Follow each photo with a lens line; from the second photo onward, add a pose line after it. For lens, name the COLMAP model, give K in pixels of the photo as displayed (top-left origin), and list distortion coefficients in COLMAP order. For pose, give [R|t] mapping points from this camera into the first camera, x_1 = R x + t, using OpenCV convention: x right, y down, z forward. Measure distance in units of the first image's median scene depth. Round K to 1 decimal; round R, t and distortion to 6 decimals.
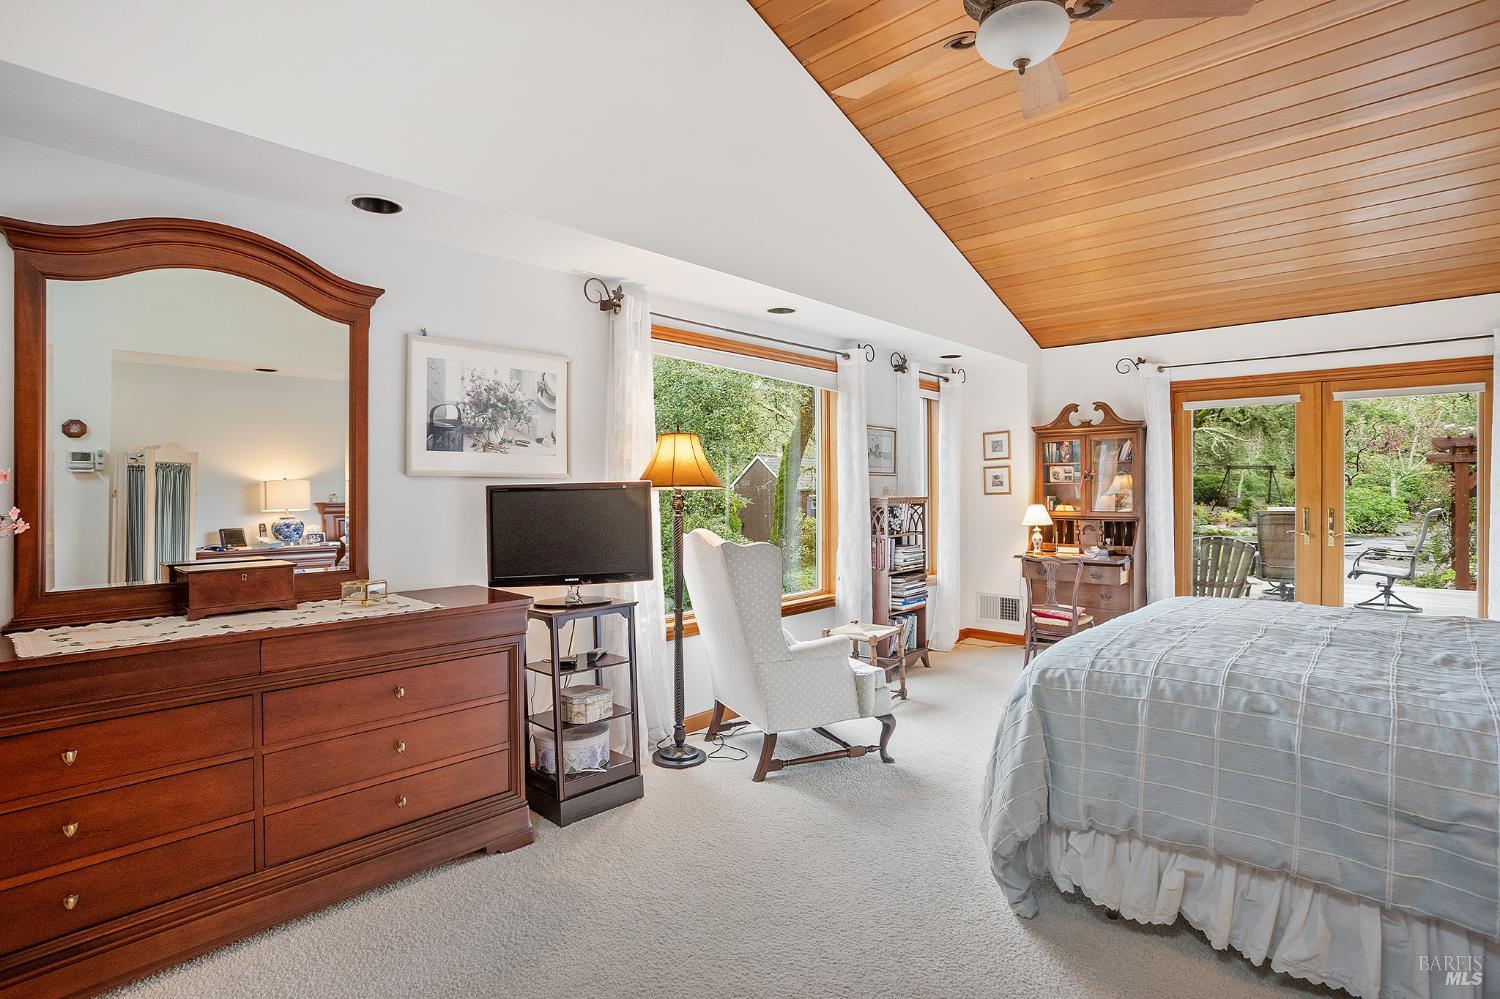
lens RADIAL K [[754.8, 0, 739.5], [0, 754.8, 478.2], [0, 0, 1]] dist [-0.056966, 0.029129]
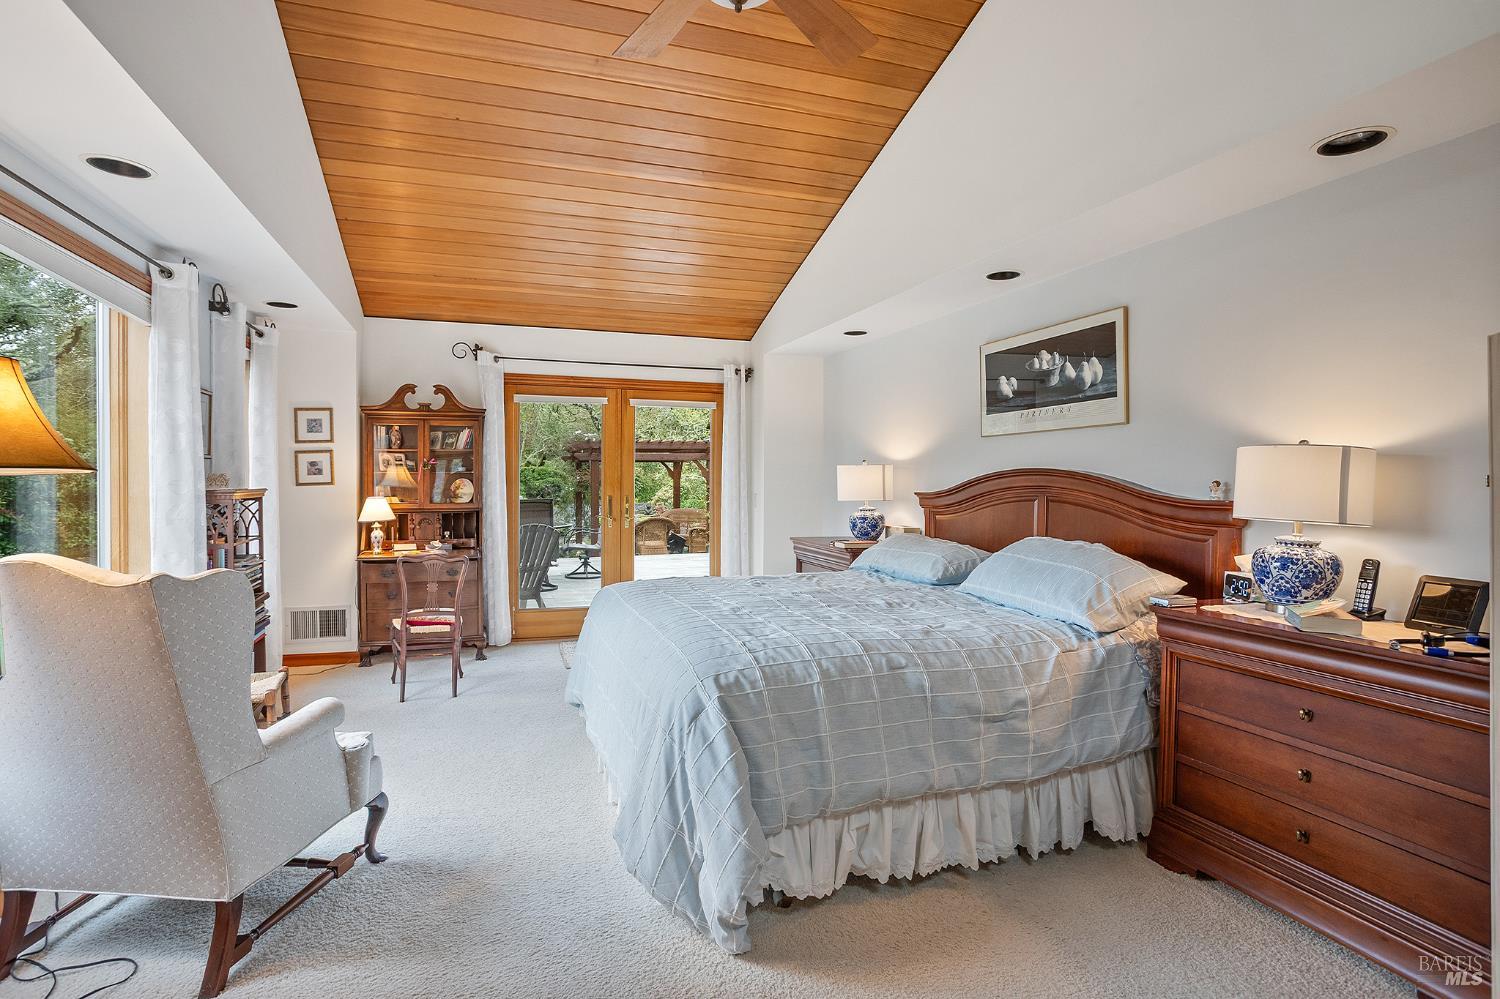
lens RADIAL K [[754.8, 0, 739.5], [0, 754.8, 478.2], [0, 0, 1]] dist [-0.056966, 0.029129]
pose [[0.470098, 0.004689, 0.882602, -0.167671], [-0.015602, 0.999874, 0.002998, 0.005140], [-0.882476, -0.015180, 0.470111, 0.237462]]
